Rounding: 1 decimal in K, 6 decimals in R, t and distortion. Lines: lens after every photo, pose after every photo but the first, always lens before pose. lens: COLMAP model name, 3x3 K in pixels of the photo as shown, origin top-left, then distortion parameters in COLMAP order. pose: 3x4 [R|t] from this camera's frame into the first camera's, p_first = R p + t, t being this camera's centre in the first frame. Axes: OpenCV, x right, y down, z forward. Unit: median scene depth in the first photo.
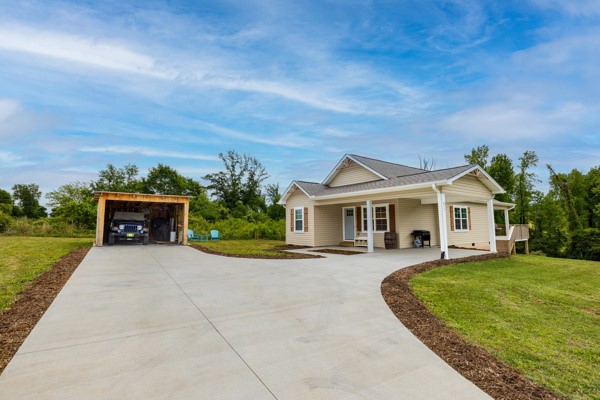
lens RADIAL K [[284.5, 0, 297.8], [0, 284.5, 196.5], [0, 0, 1]] dist [-0.004157, -0.000385]
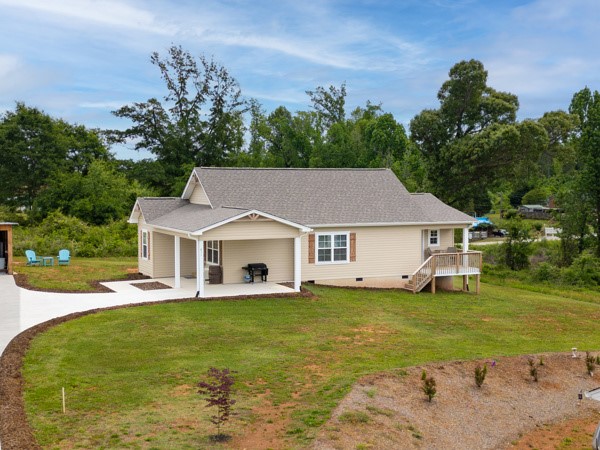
lens RADIAL K [[850.7, 0, 300.0], [0, 850.7, 225.0], [0, 0, 1]] dist [0.196427, -0.518077]
pose [[0.979713, 0.015793, -0.199784, 0.587712], [0.015910, 0.987614, 0.156091, -0.223241], [0.199775, -0.156103, 0.967327, -0.823665]]
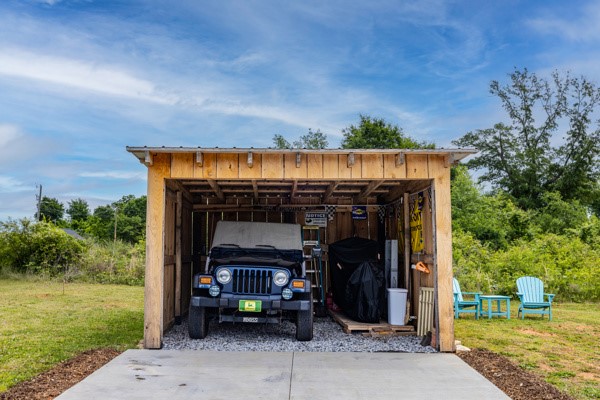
lens RADIAL K [[587.9, 0, 300.0], [0, 587.9, 200.0], [0, 0, 1]] dist [-0.001655, 0.003086]
pose [[0.837281, -0.050020, -0.544479, -0.115469], [0.058670, 0.998276, -0.001489, 0.018743], [0.543615, -0.030698, 0.838773, 0.268446]]
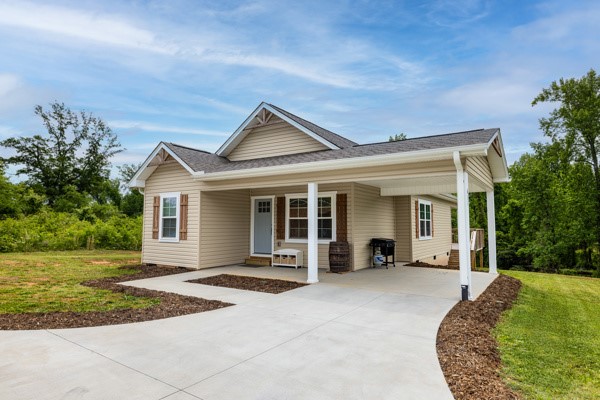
lens RADIAL K [[363.0, 0, 298.0], [0, 363.0, 195.2], [0, 0, 1]] dist [-0.002360, -0.000012]
pose [[0.941431, 0.038352, 0.335016, 0.000628], [-0.044810, 0.998929, 0.011566, 0.013666], [-0.334214, -0.025901, 0.942141, 0.177900]]
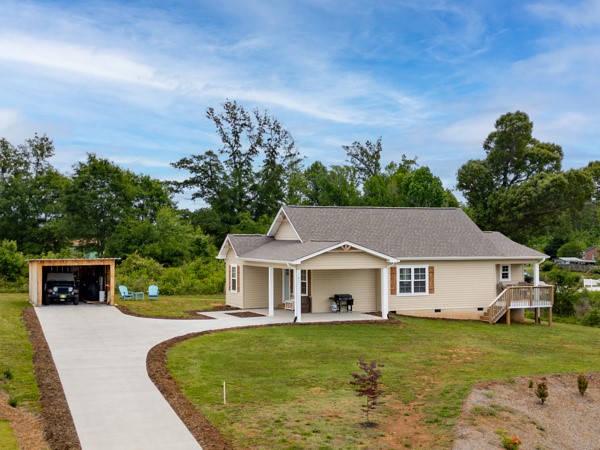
lens RADIAL K [[850.7, 0, 300.0], [0, 850.7, 225.0], [0, 0, 1]] dist [0.196427, -0.518077]
pose [[0.974003, -0.000711, -0.226535, 0.502847], [0.021308, 0.995849, 0.088490, -0.197261], [0.225532, -0.091017, 0.969975, -0.951262]]
